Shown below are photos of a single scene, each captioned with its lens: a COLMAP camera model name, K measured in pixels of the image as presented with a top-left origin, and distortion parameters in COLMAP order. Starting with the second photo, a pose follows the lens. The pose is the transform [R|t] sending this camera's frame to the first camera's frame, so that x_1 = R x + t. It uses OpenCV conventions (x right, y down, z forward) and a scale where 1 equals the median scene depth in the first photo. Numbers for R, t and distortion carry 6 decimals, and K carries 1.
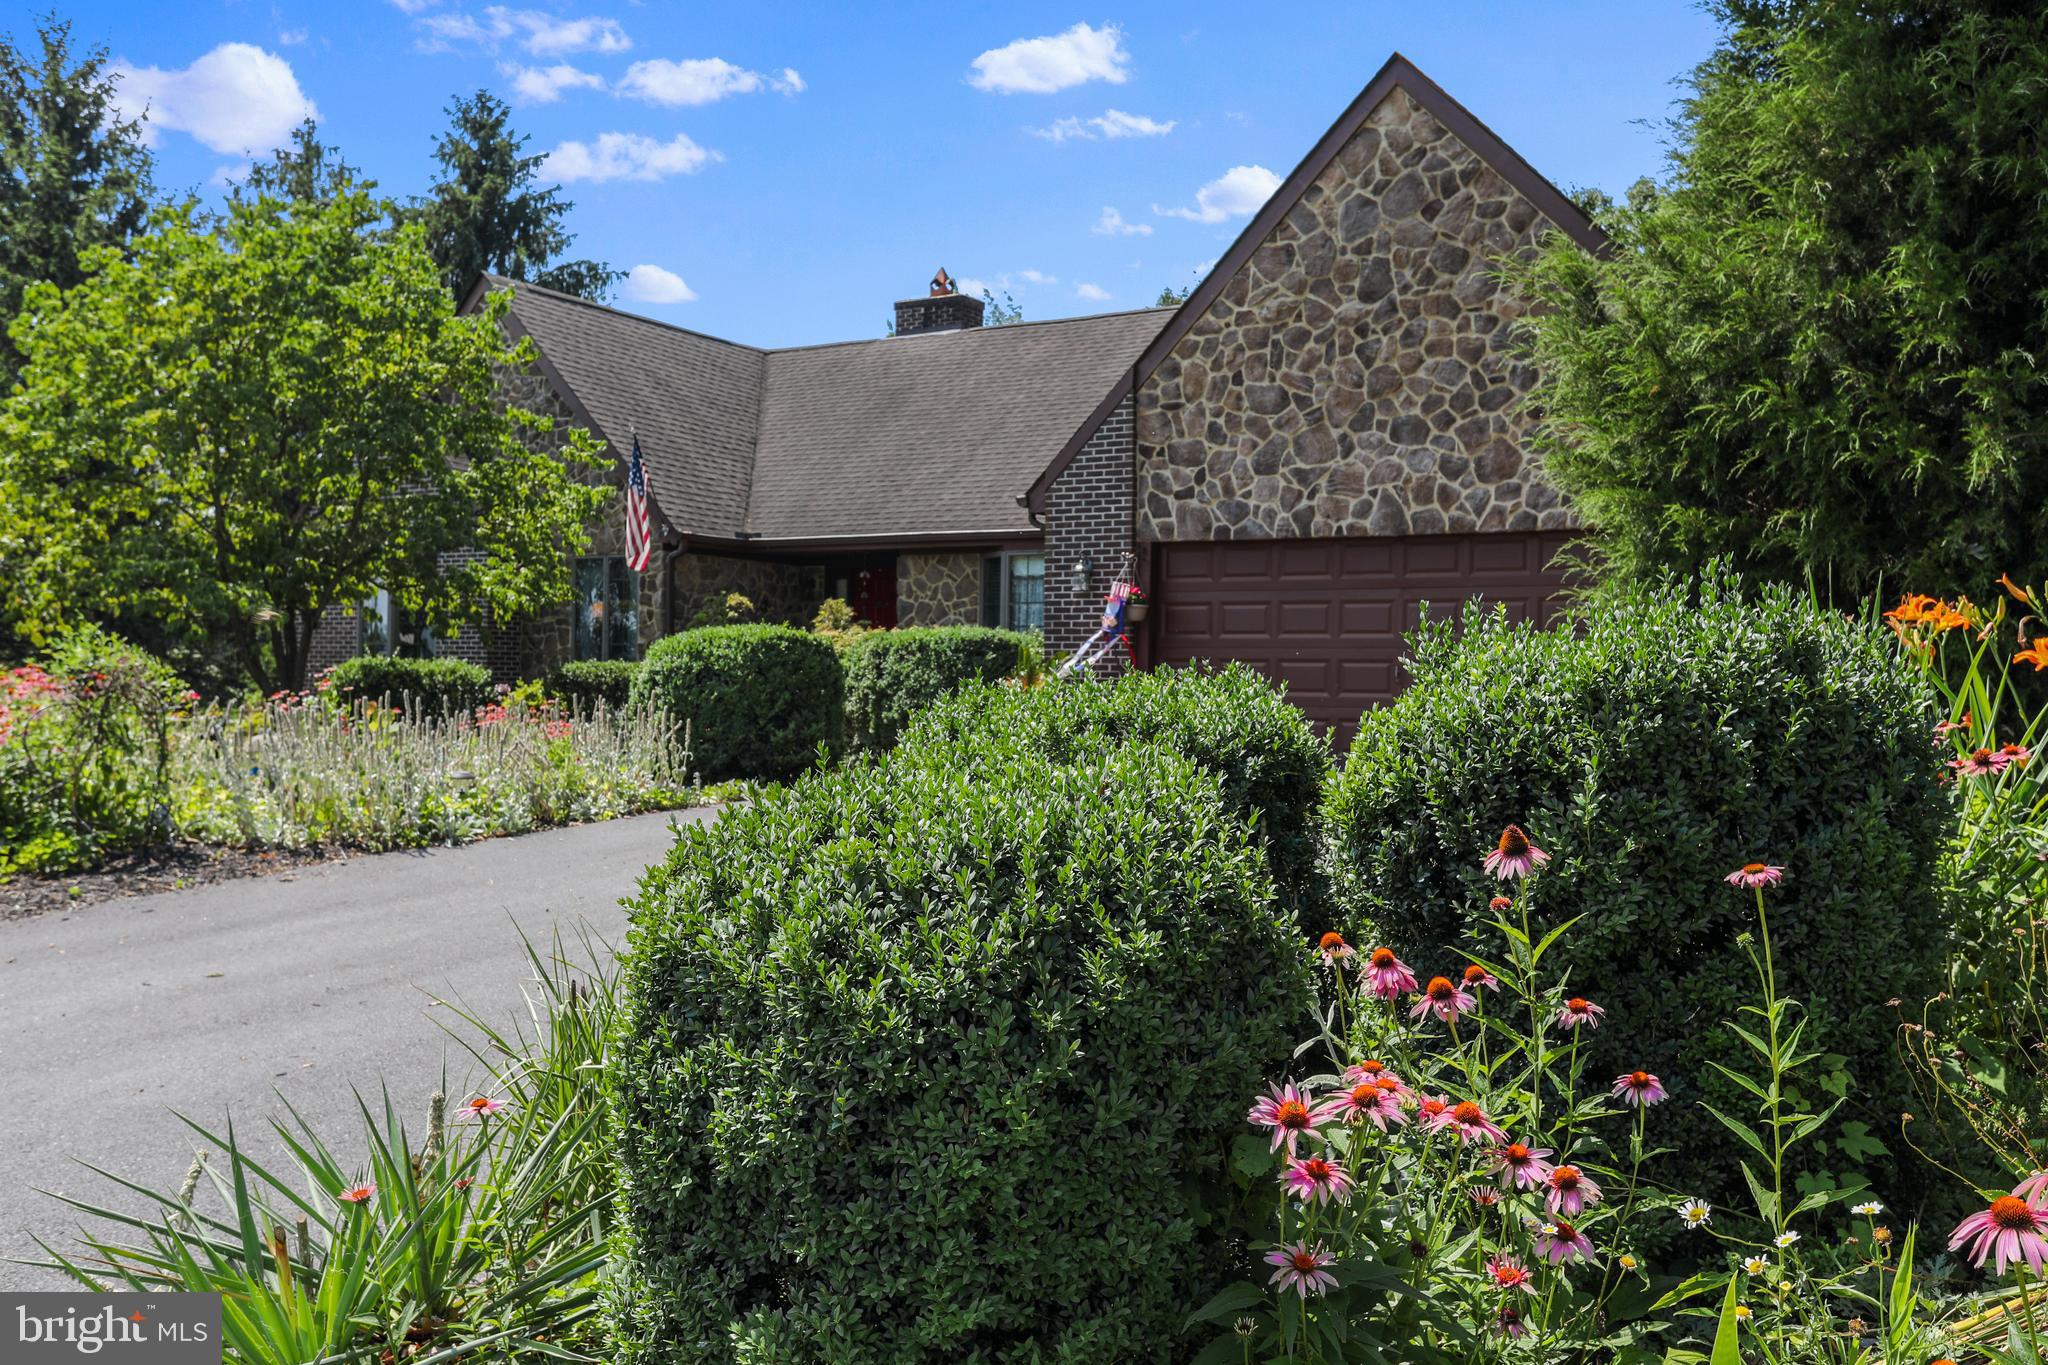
lens RADIAL K [[1812.1, 0, 1024.0], [0, 1812.1, 682.5], [0, 0, 1]] dist [-0.005235, -0.004638]
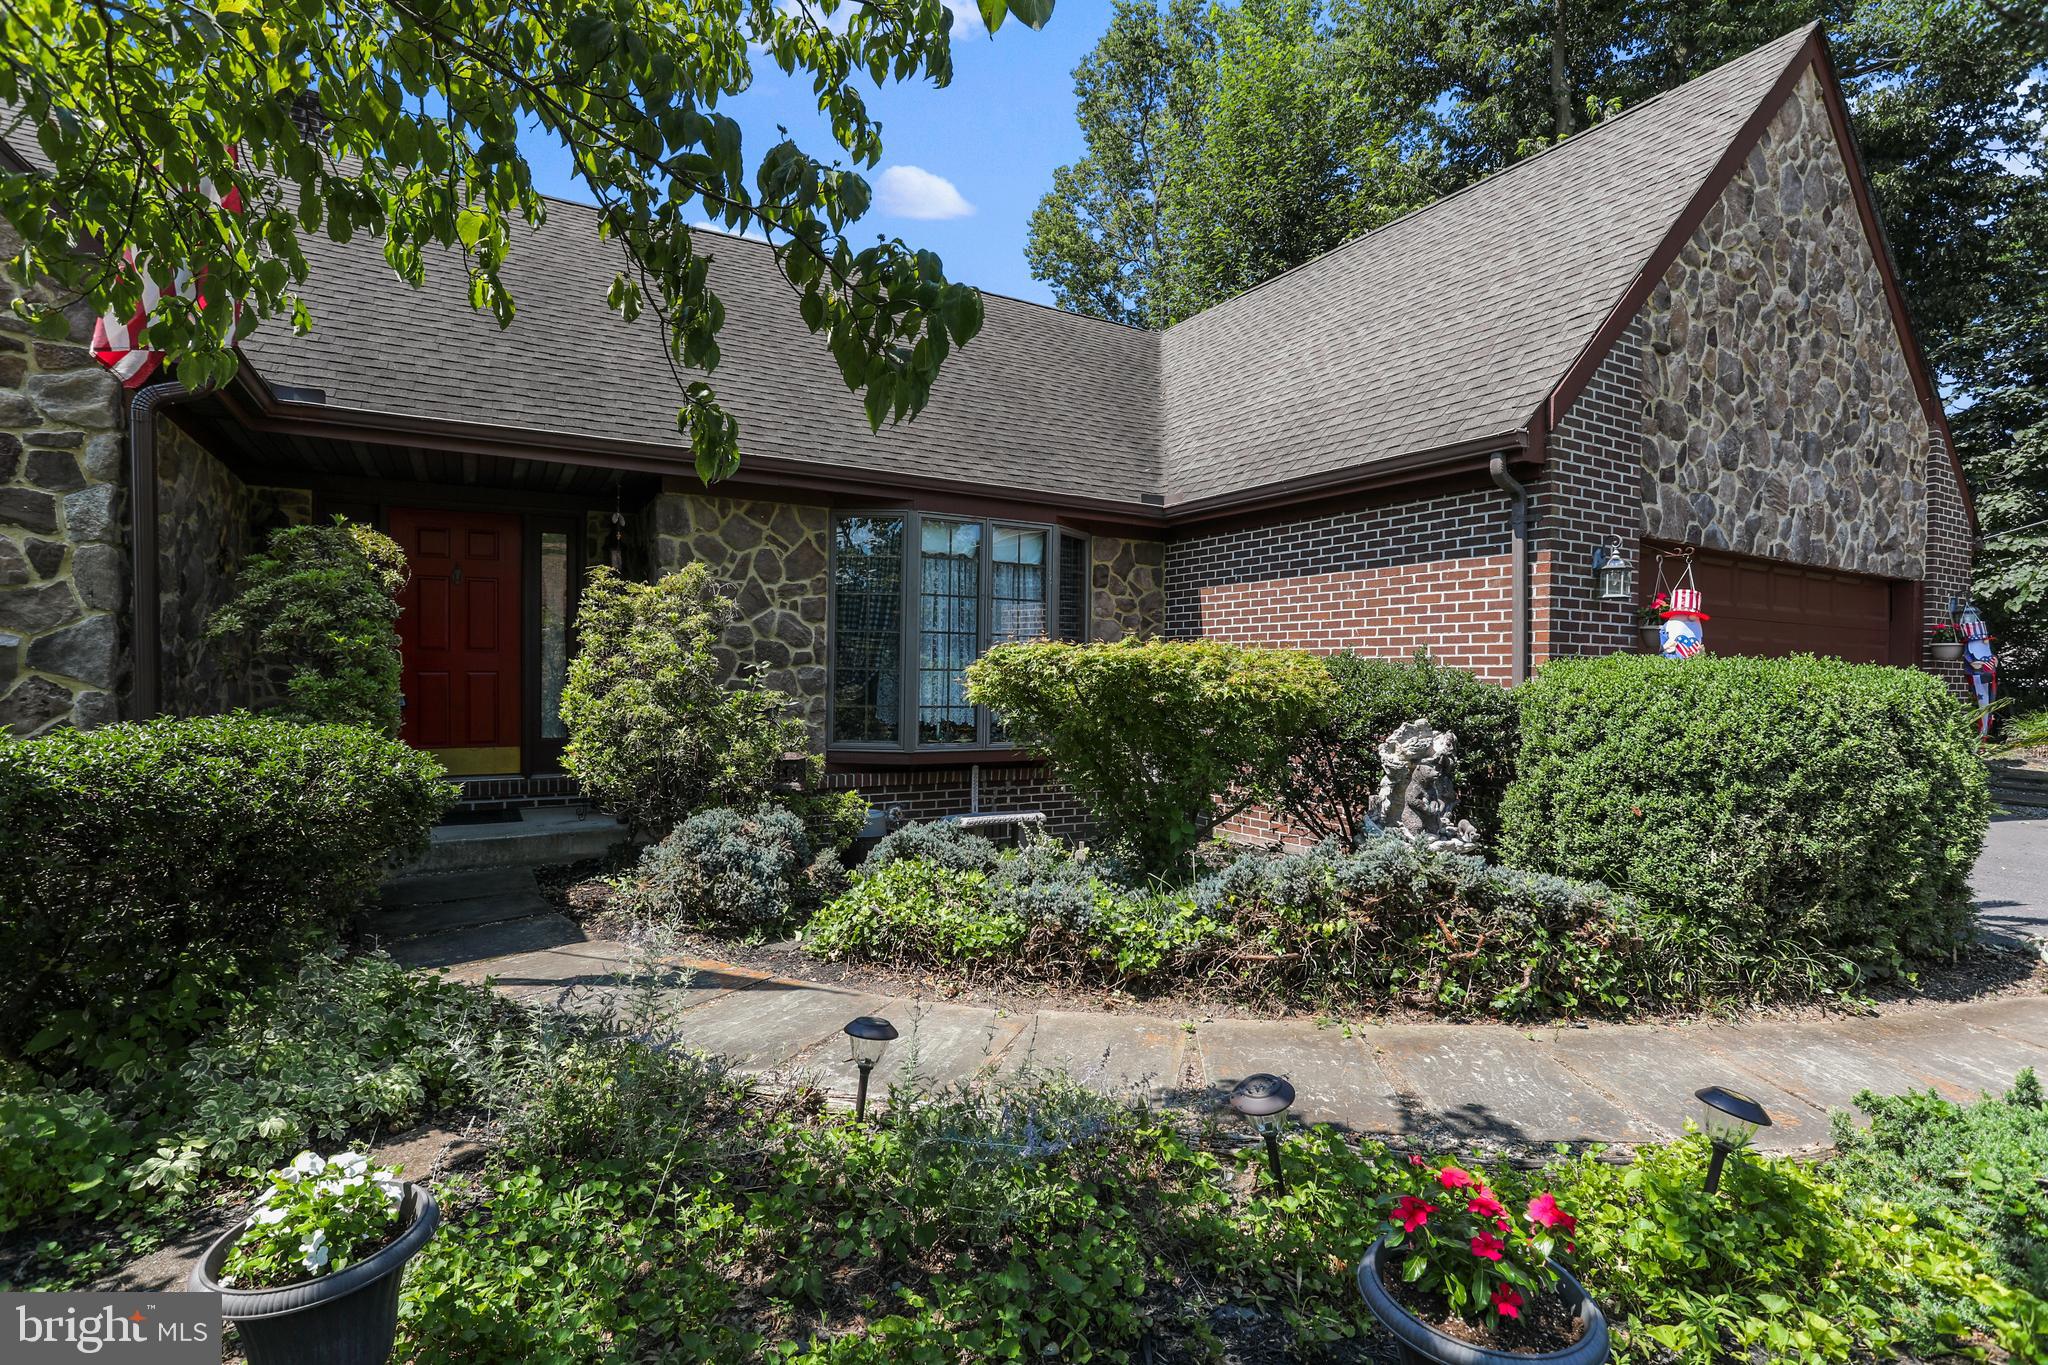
lens RADIAL K [[987.4, 0, 1036.4], [0, 987.4, 675.3], [0, 0, 1]] dist [-0.040552, 0.039242]
pose [[0.472180, -0.015968, 0.881358, -0.389047], [-0.009453, 0.999687, 0.023177, -0.031931], [-0.881452, -0.019275, 0.471881, 1.069026]]
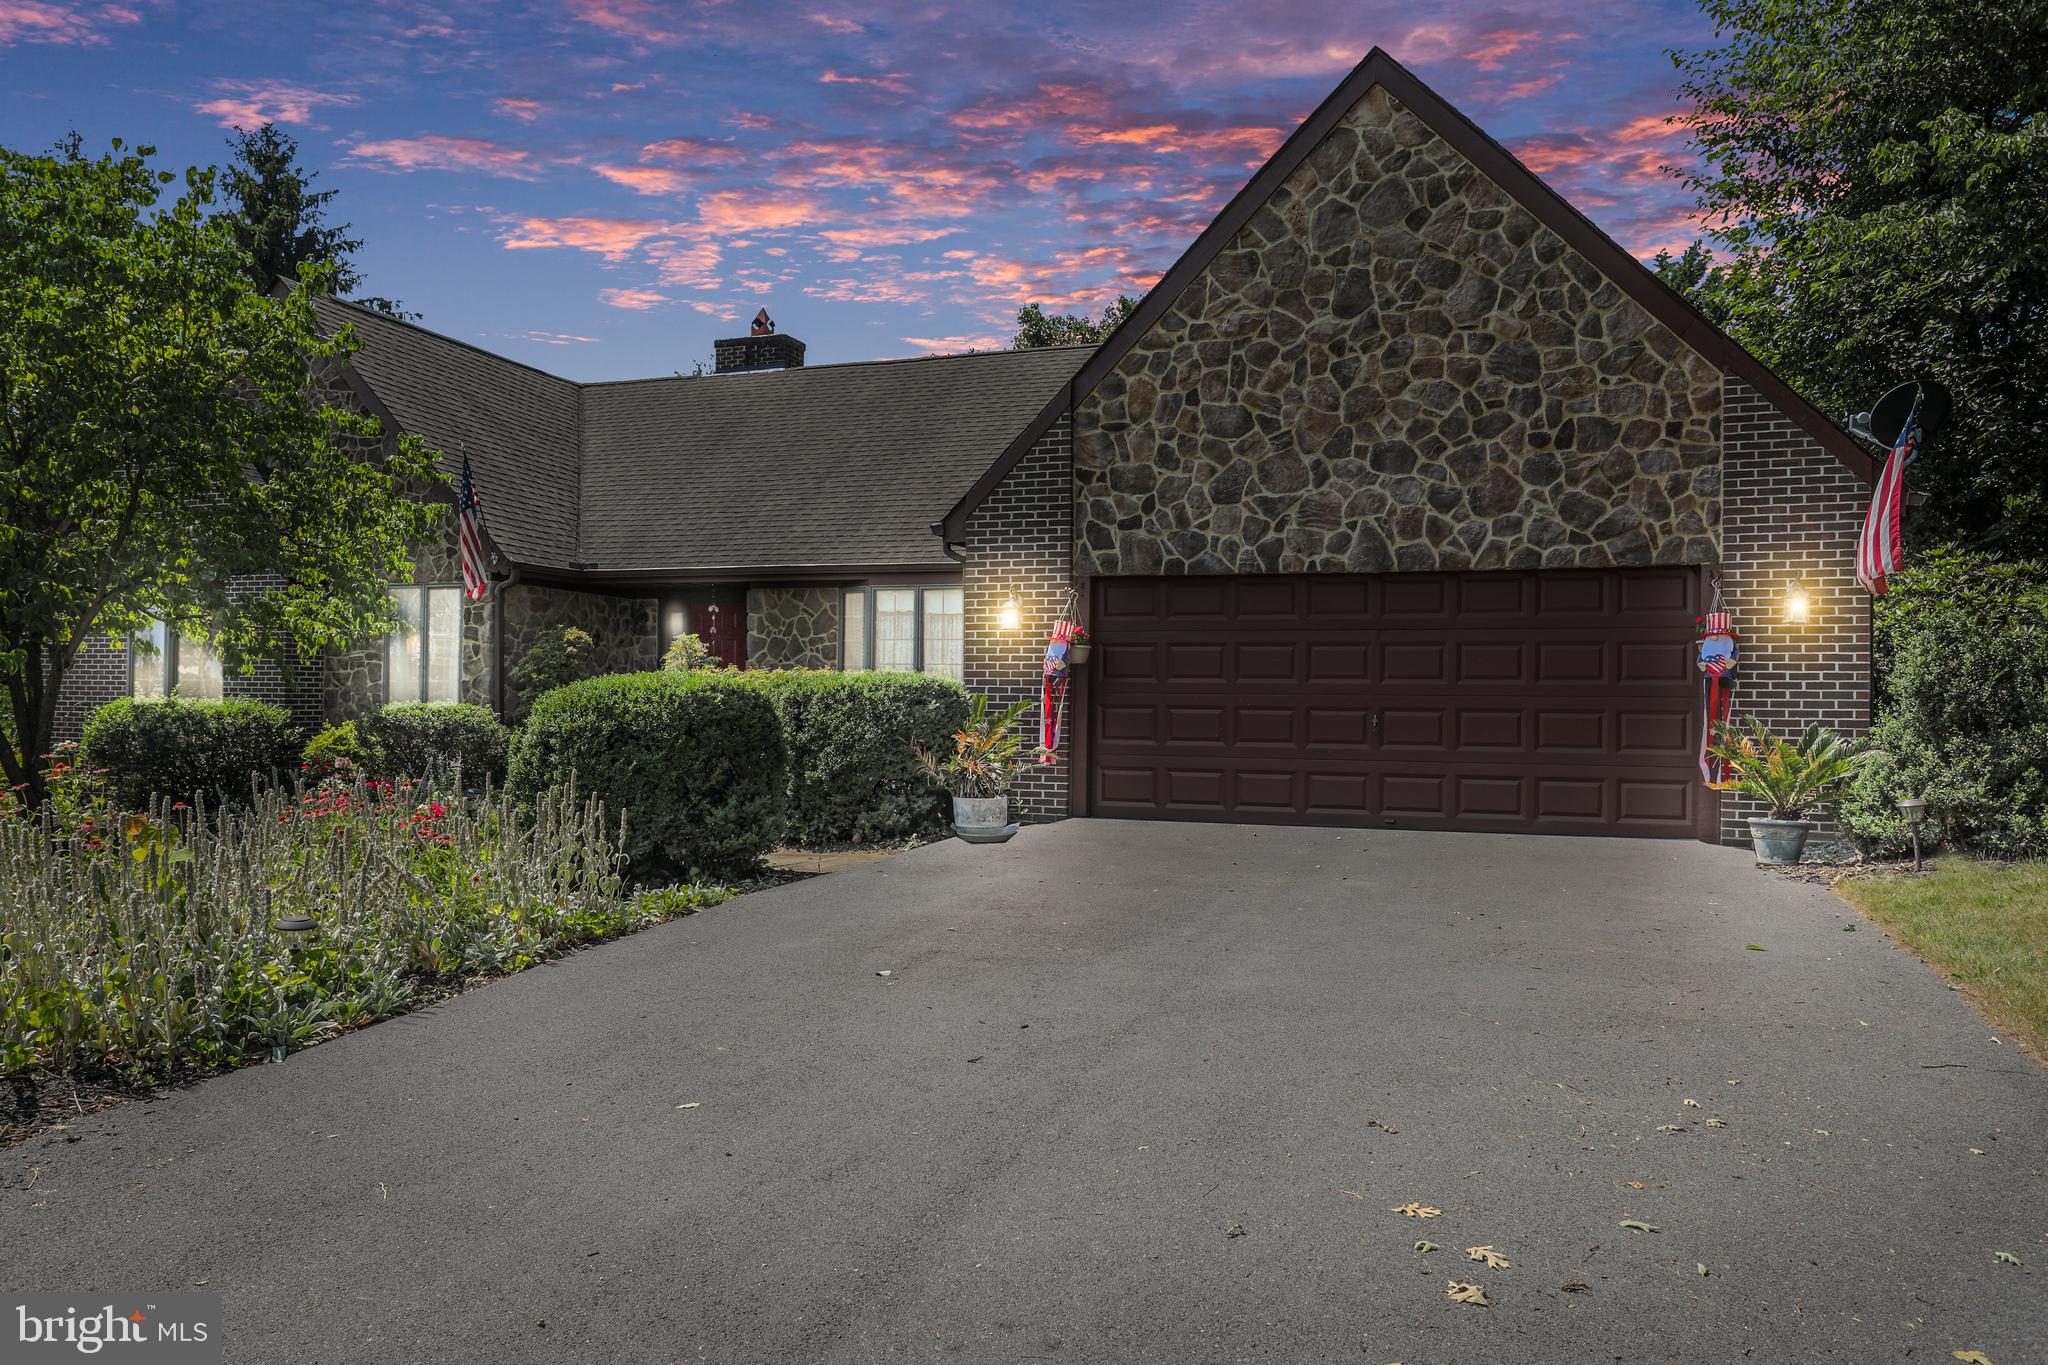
lens RADIAL K [[1438.5, 0, 1024.0], [0, 1438.5, 682.5], [0, 0, 1]] dist [-0.025128, 0.041913]
pose [[0.979477, -0.000074, 0.201554, -0.111834], [0.001923, 0.999958, -0.008976, -0.018780], [-0.201545, 0.009179, 0.979436, 0.316227]]
